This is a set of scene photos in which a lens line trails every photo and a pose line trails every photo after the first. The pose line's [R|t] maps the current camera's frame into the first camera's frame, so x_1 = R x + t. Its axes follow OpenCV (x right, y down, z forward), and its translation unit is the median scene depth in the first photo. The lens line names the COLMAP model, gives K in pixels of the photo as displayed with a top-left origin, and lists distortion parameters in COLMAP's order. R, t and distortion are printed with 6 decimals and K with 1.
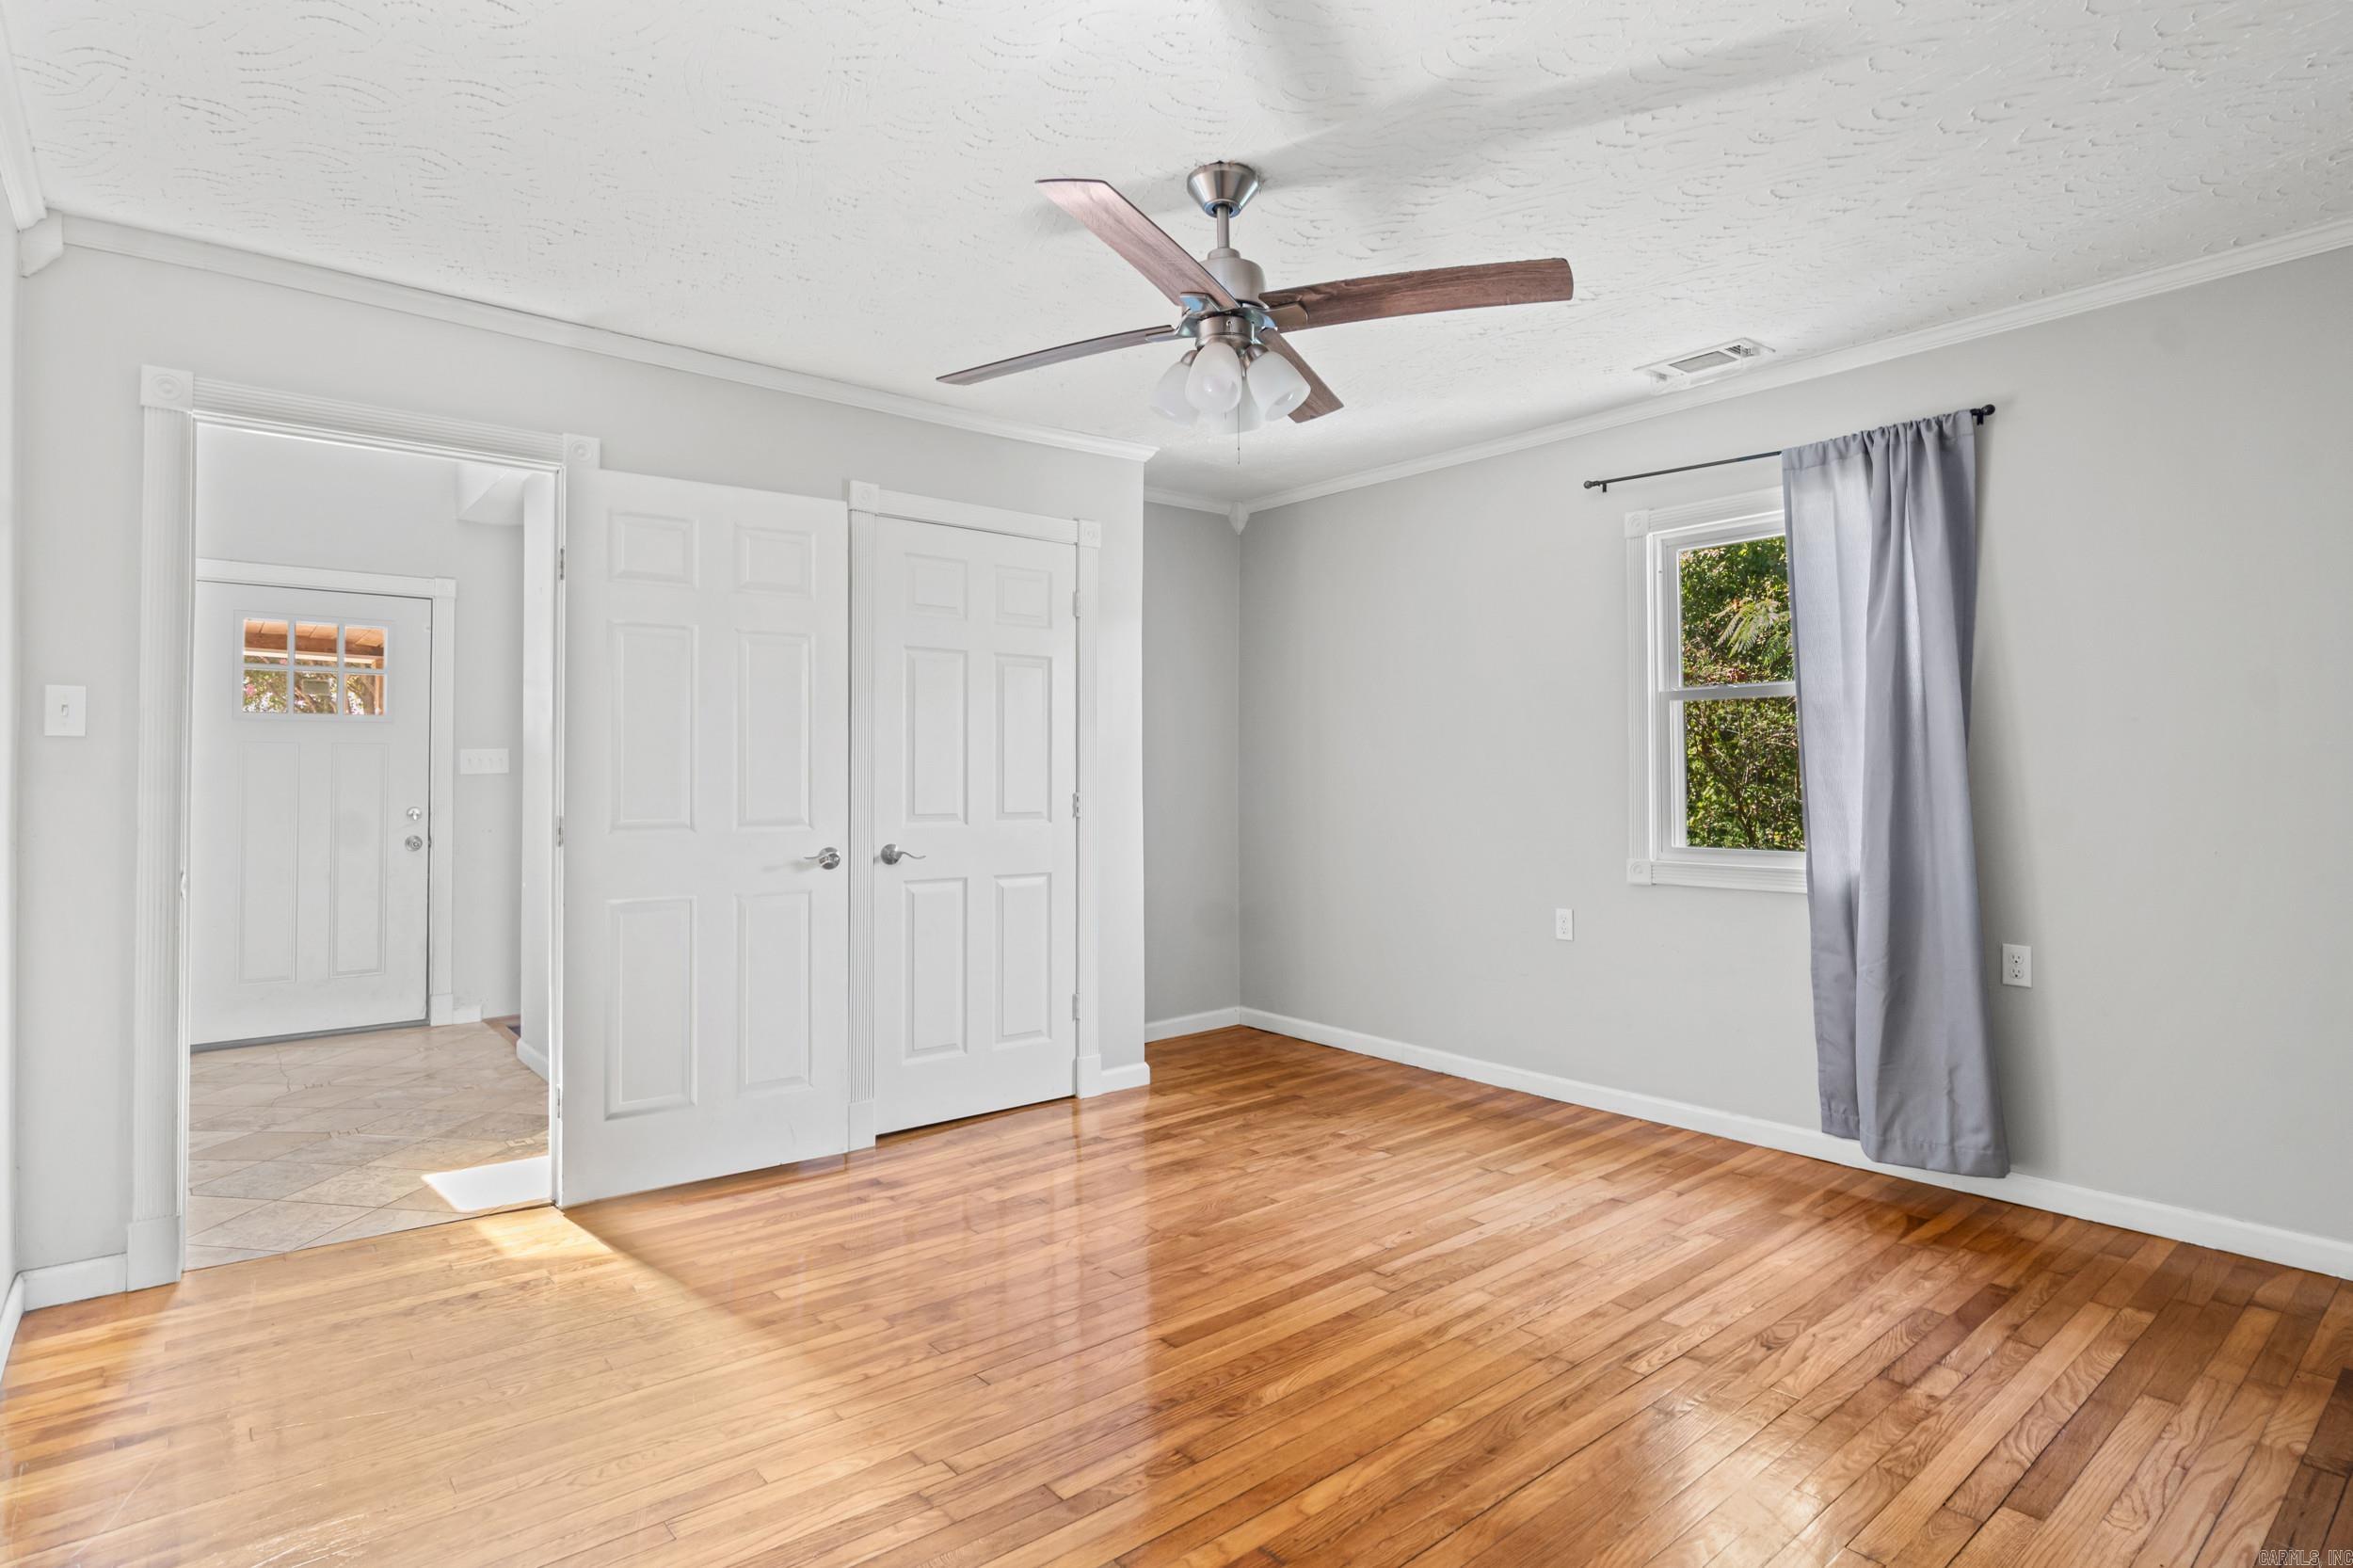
lens RADIAL K [[1208.0, 0, 1174.8], [0, 1208.0, 779.3], [0, 0, 1]] dist [0.000358, -0.000047]
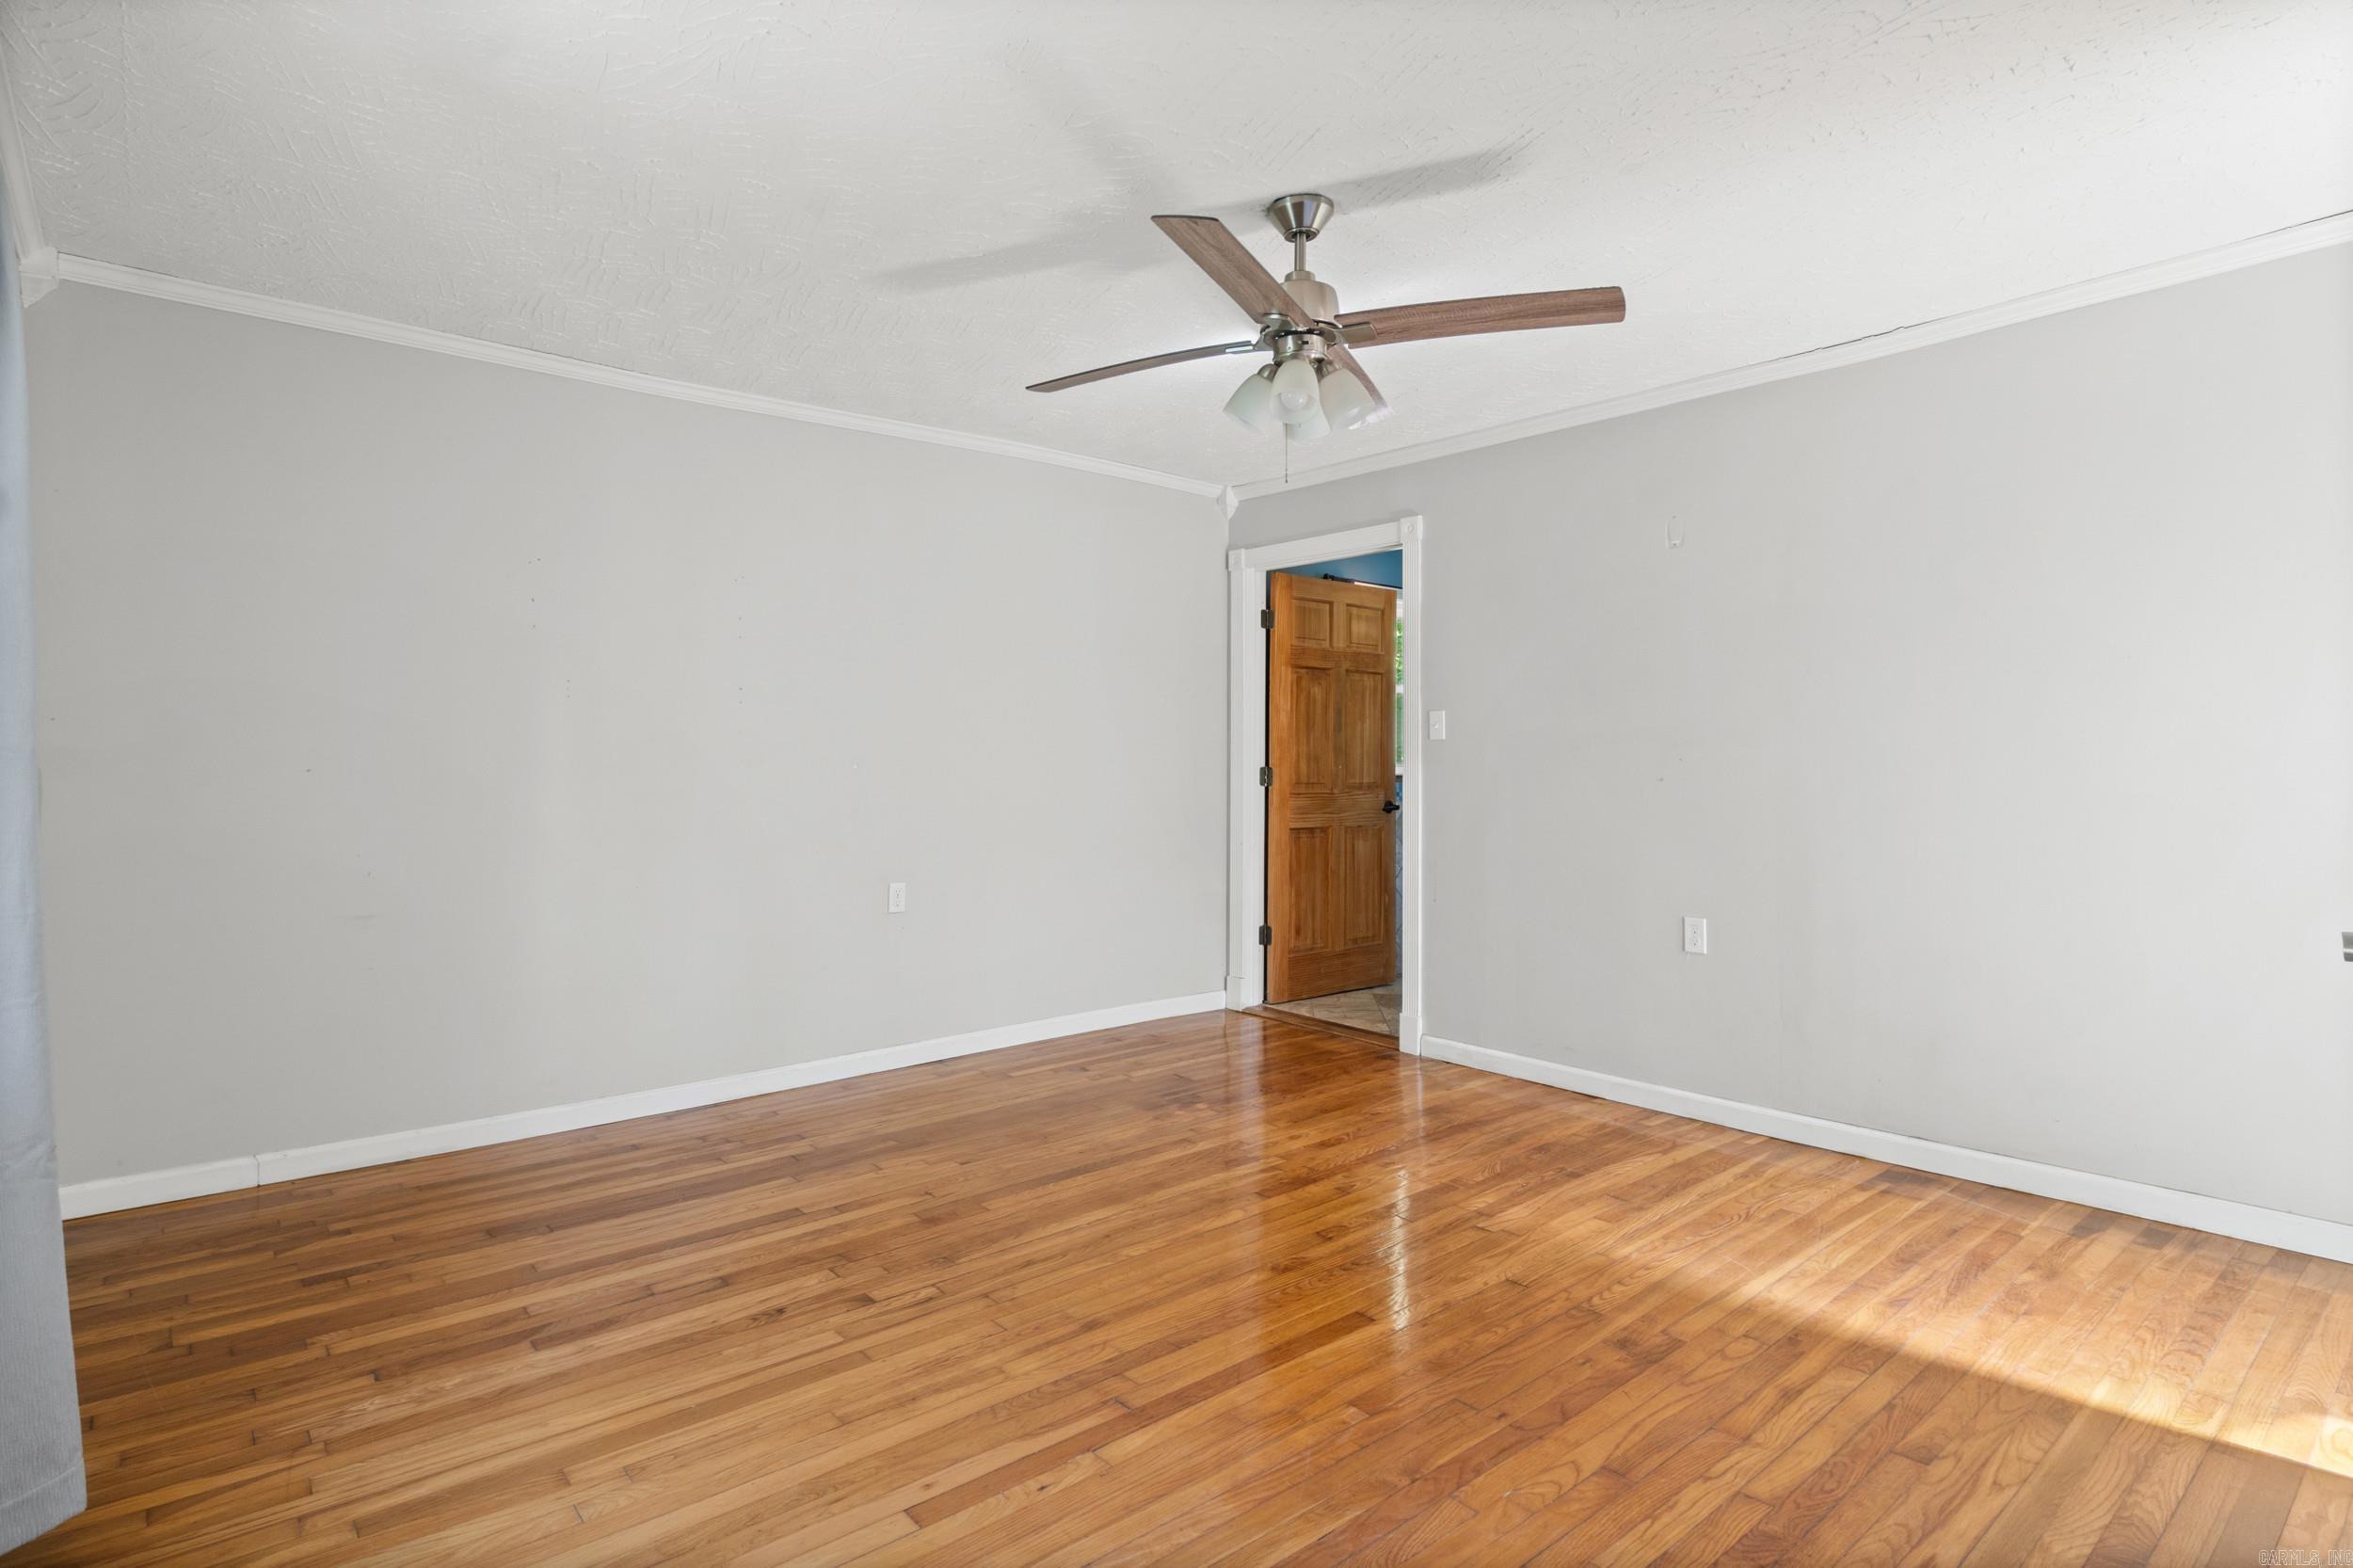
lens RADIAL K [[1208.0, 0, 1178.1], [0, 1208.0, 781.3], [0, 0, 1]] dist [0.000358, -0.000047]
pose [[-0.999925, 0.005766, -0.010837, 0.148924], [0.005616, 0.999890, 0.013754, 0.005612], [0.010915, 0.013692, -0.999847, 1.872152]]
